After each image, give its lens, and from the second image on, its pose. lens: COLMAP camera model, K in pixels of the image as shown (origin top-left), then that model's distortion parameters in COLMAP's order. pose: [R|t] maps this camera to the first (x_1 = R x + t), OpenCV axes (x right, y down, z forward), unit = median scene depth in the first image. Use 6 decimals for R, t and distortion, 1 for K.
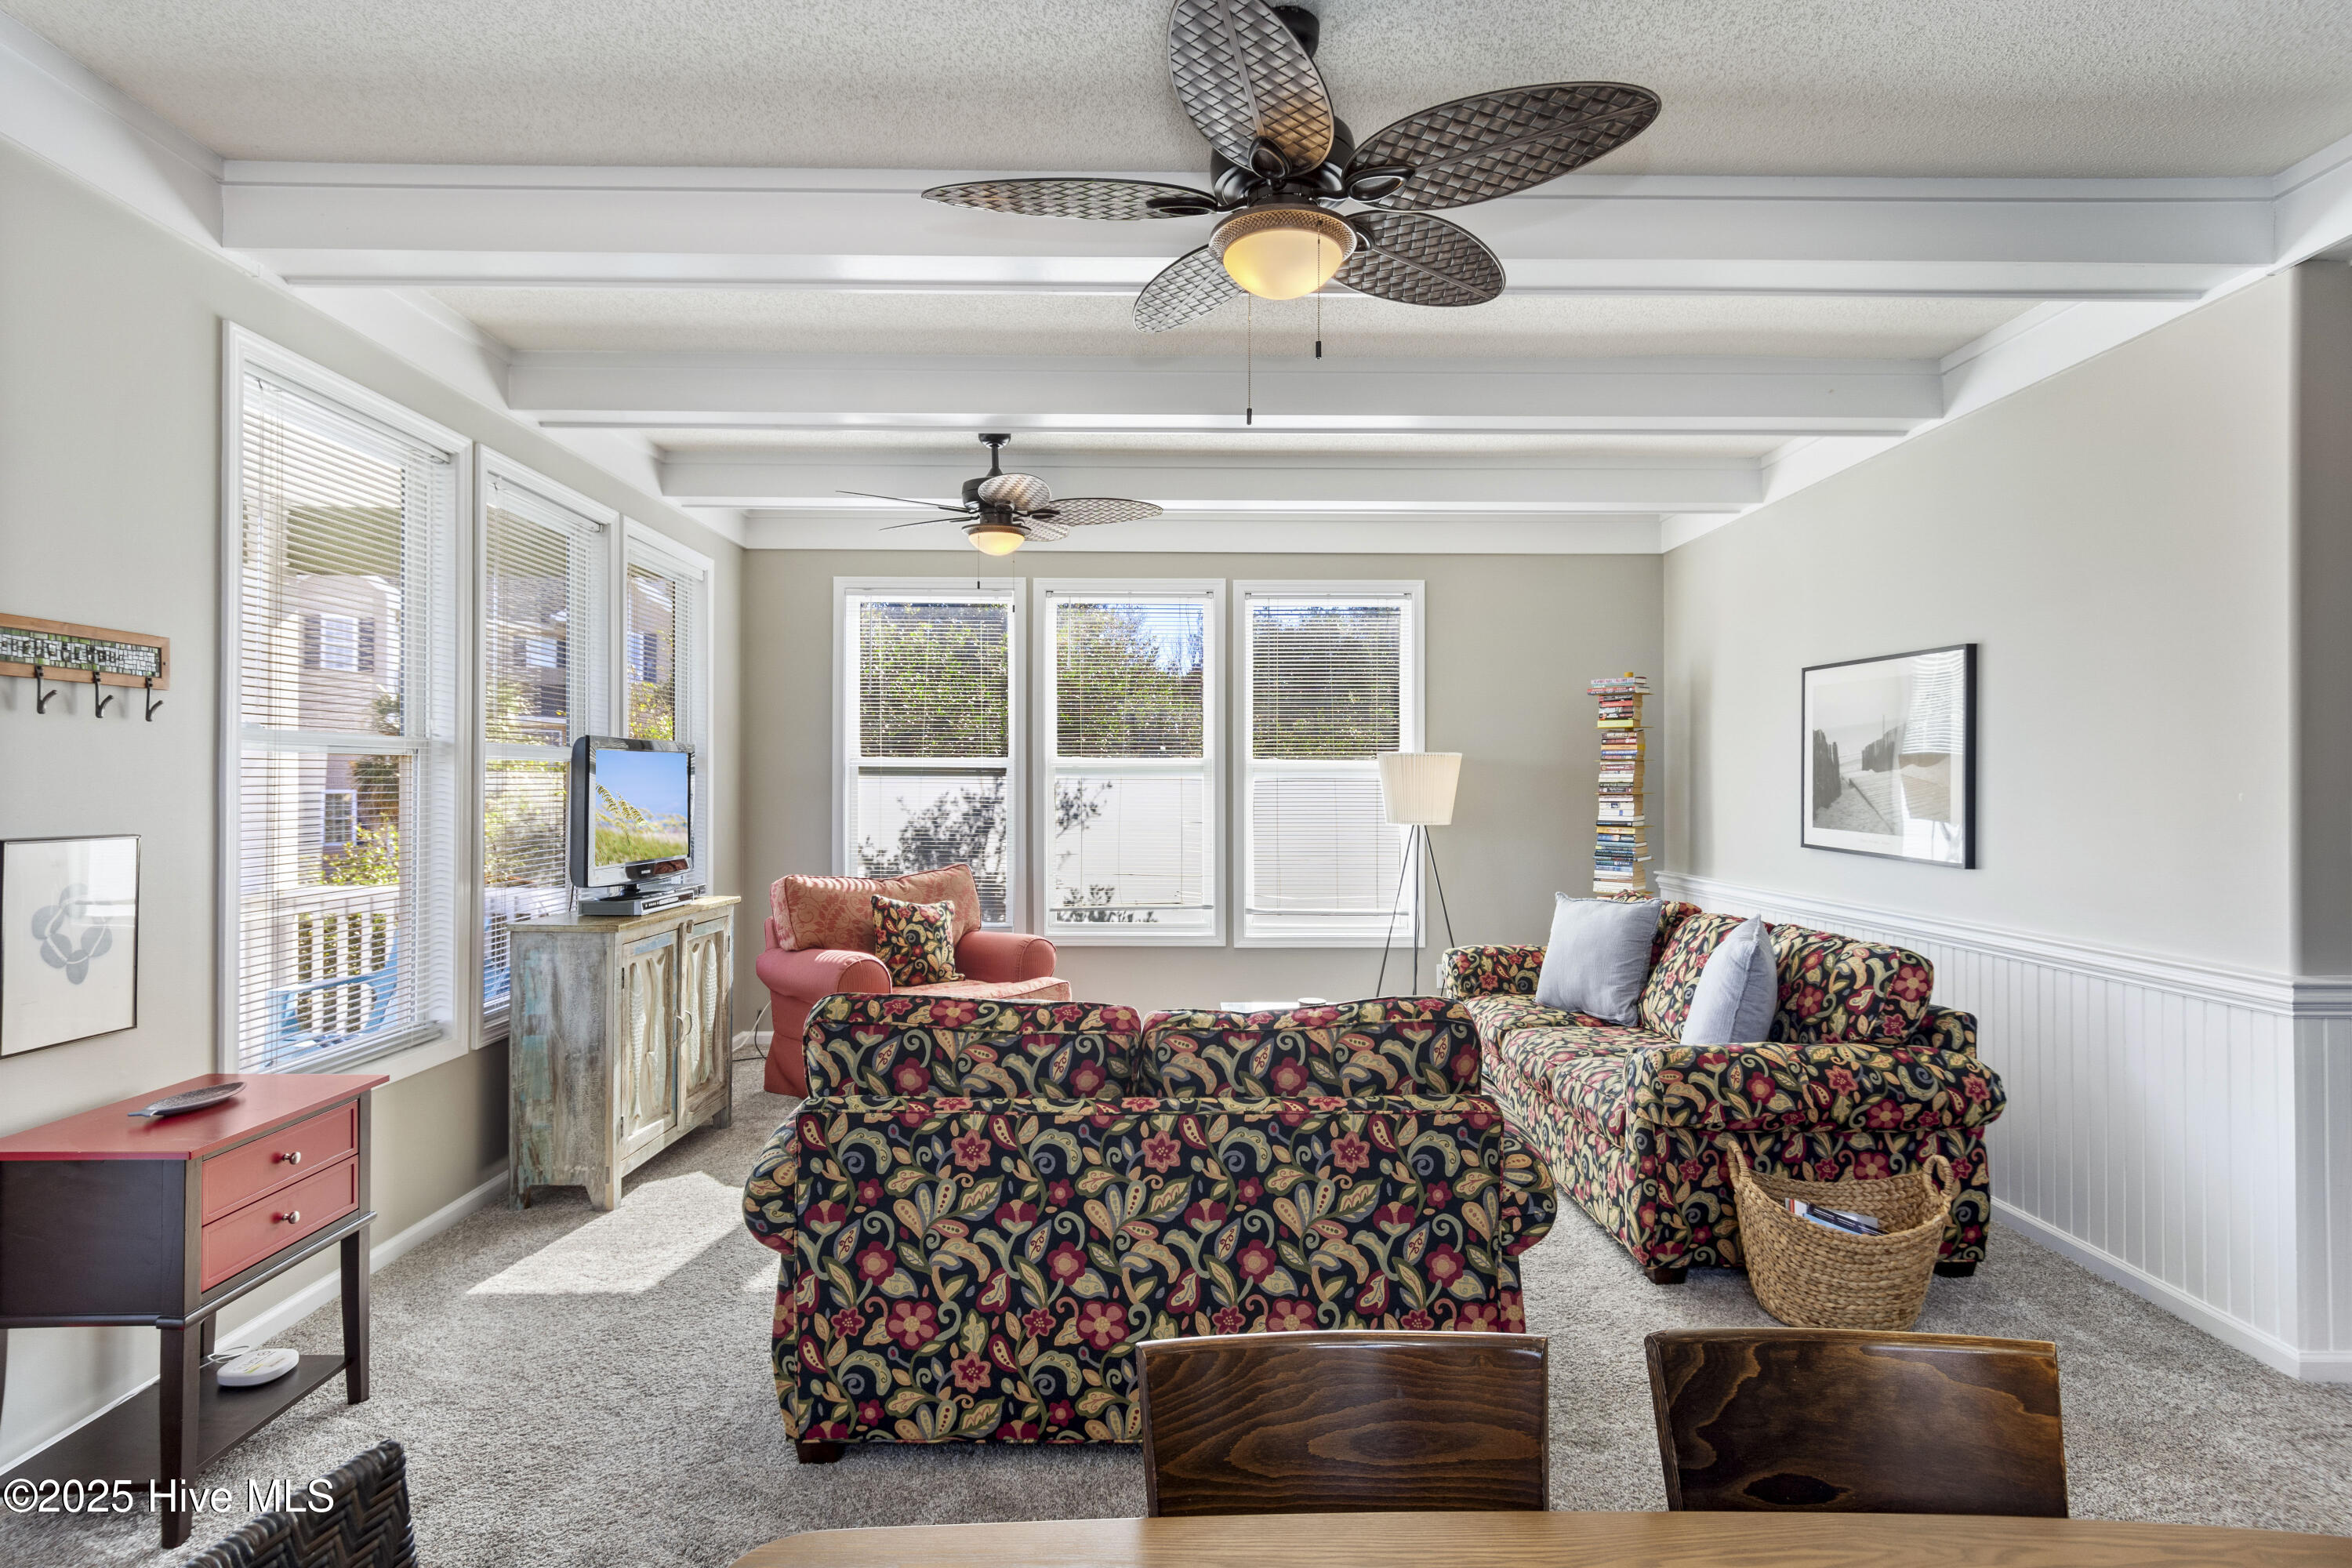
lens RADIAL K [[1240.9, 0, 1176.0], [0, 1240.9, 784.0], [0, 0, 1]] dist [0.010927, -0.001019]
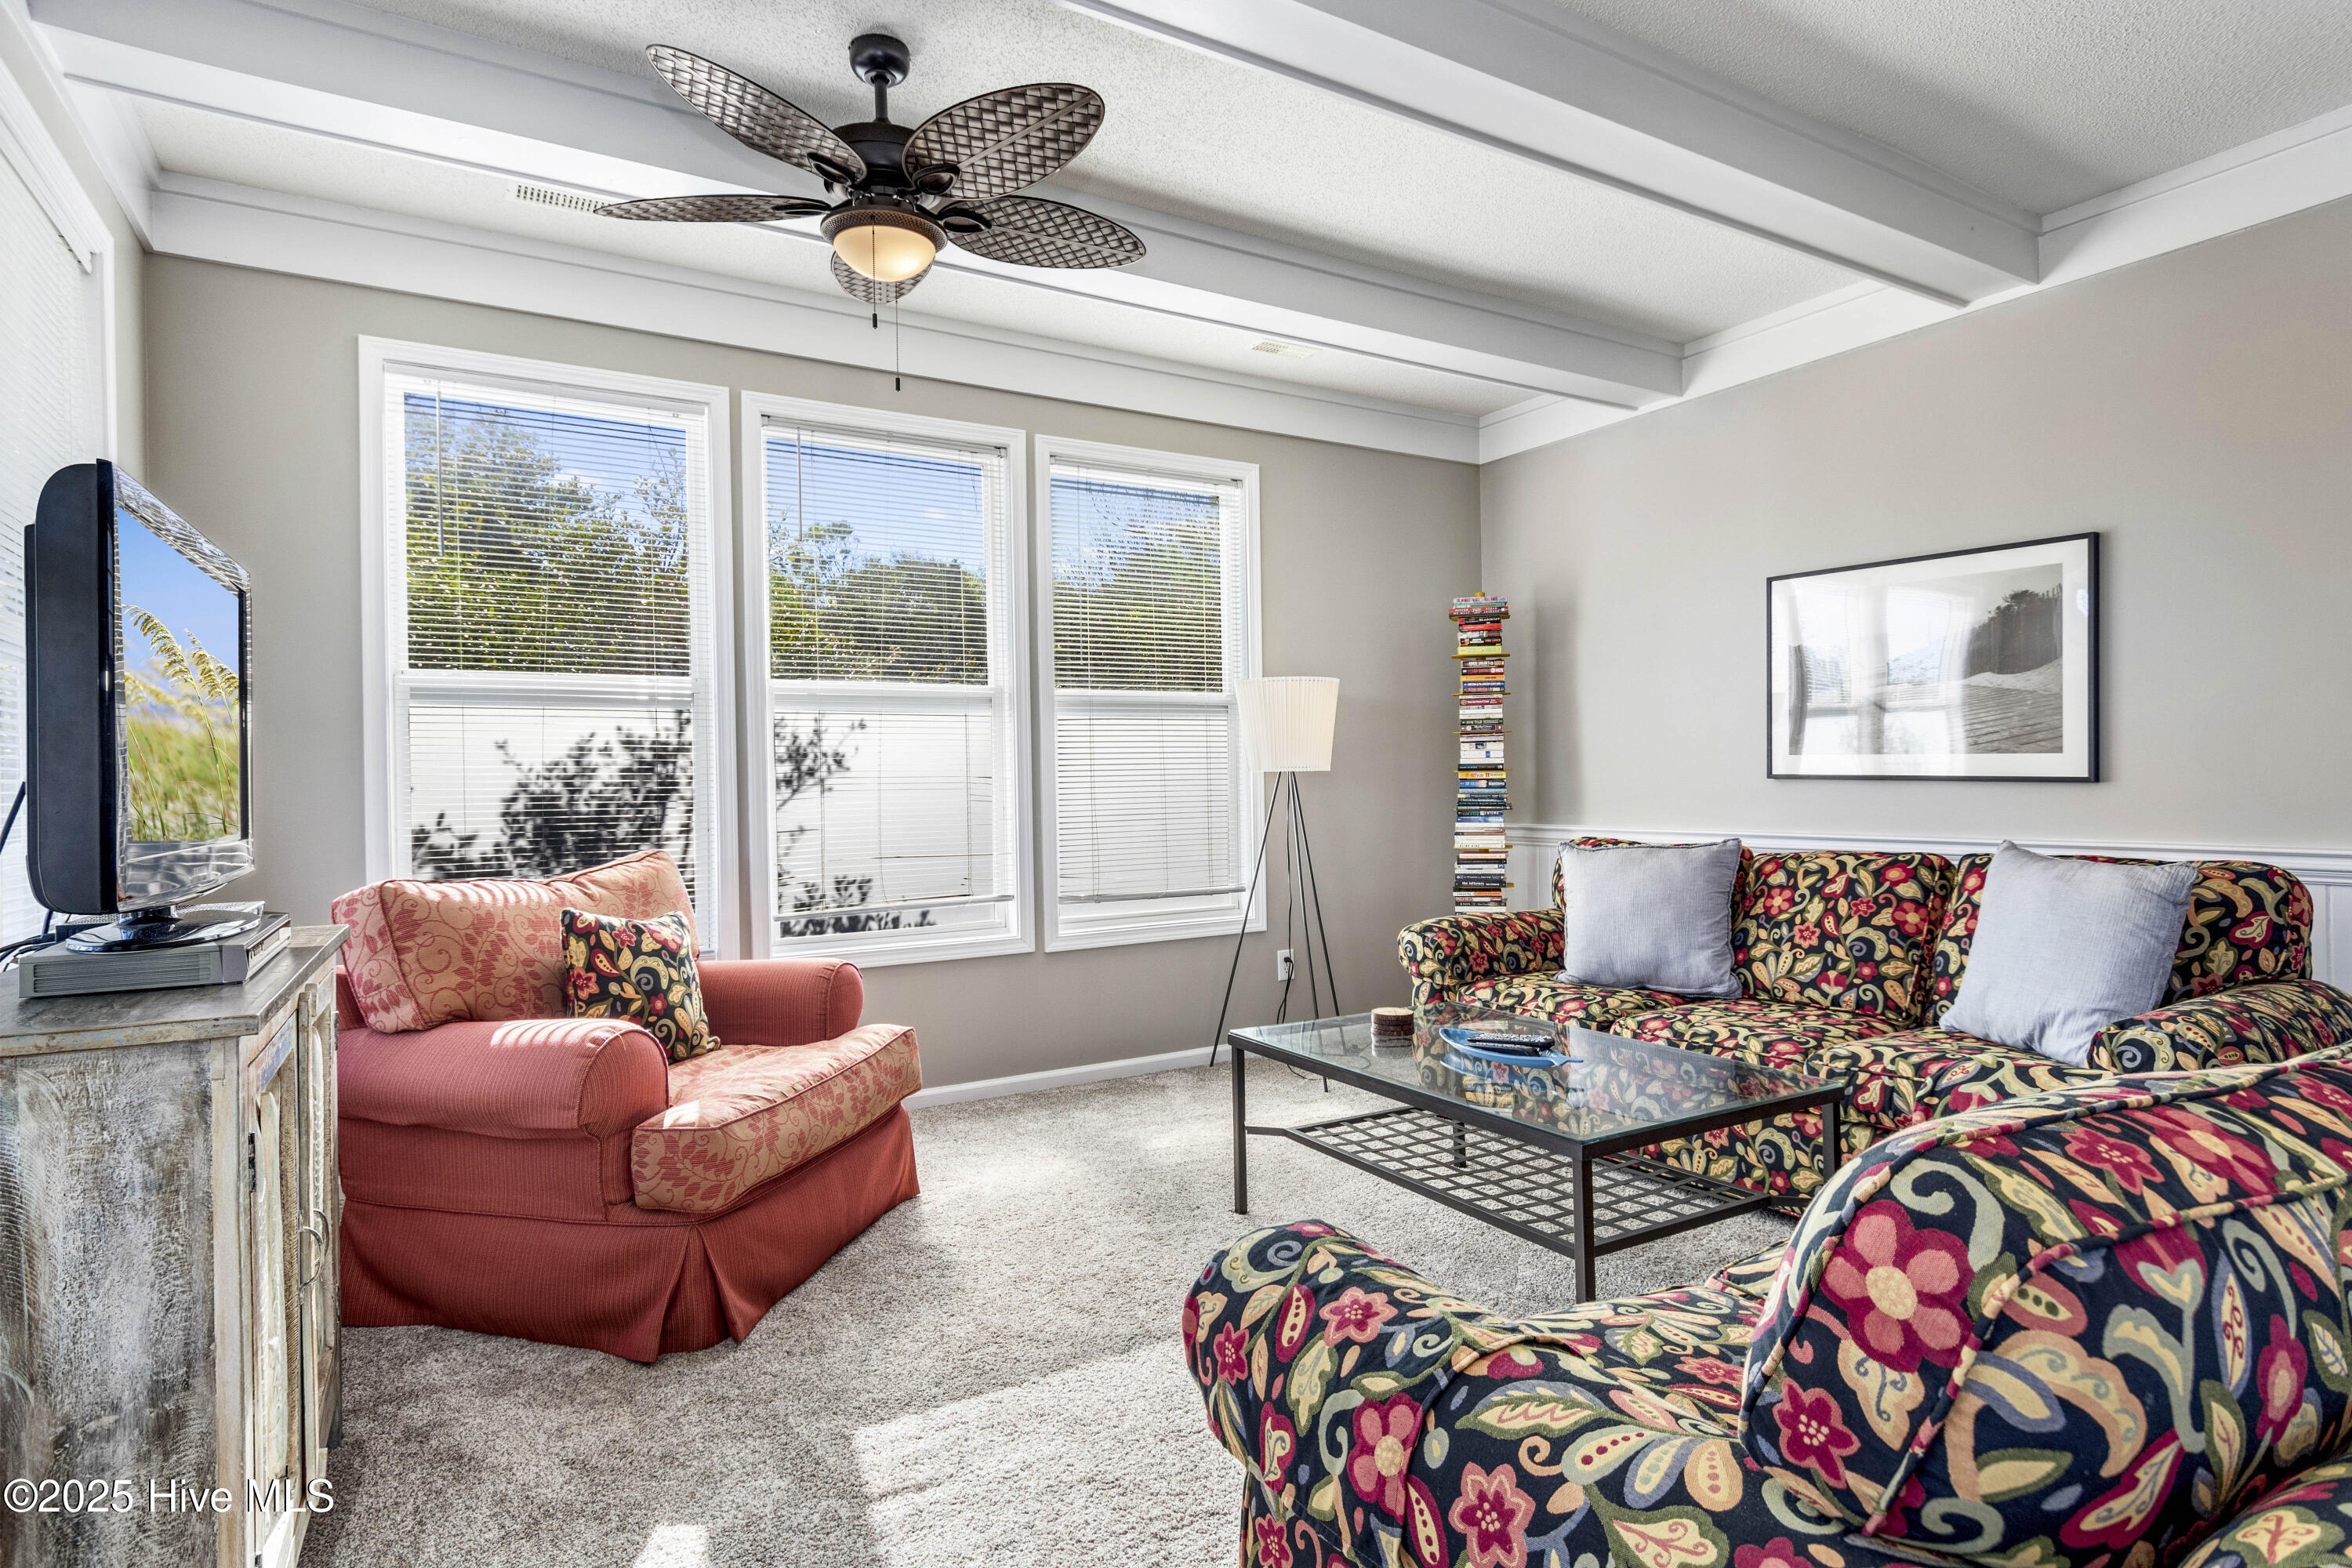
lens RADIAL K [[1240.9, 0, 1176.0], [0, 1240.9, 784.0], [0, 0, 1]] dist [0.010927, -0.001019]
pose [[0.862020, -0.019457, 0.506501, -0.258863], [0.018983, 0.999801, 0.006100, 0.034058], [-0.506519, 0.004357, 0.862218, 0.368083]]
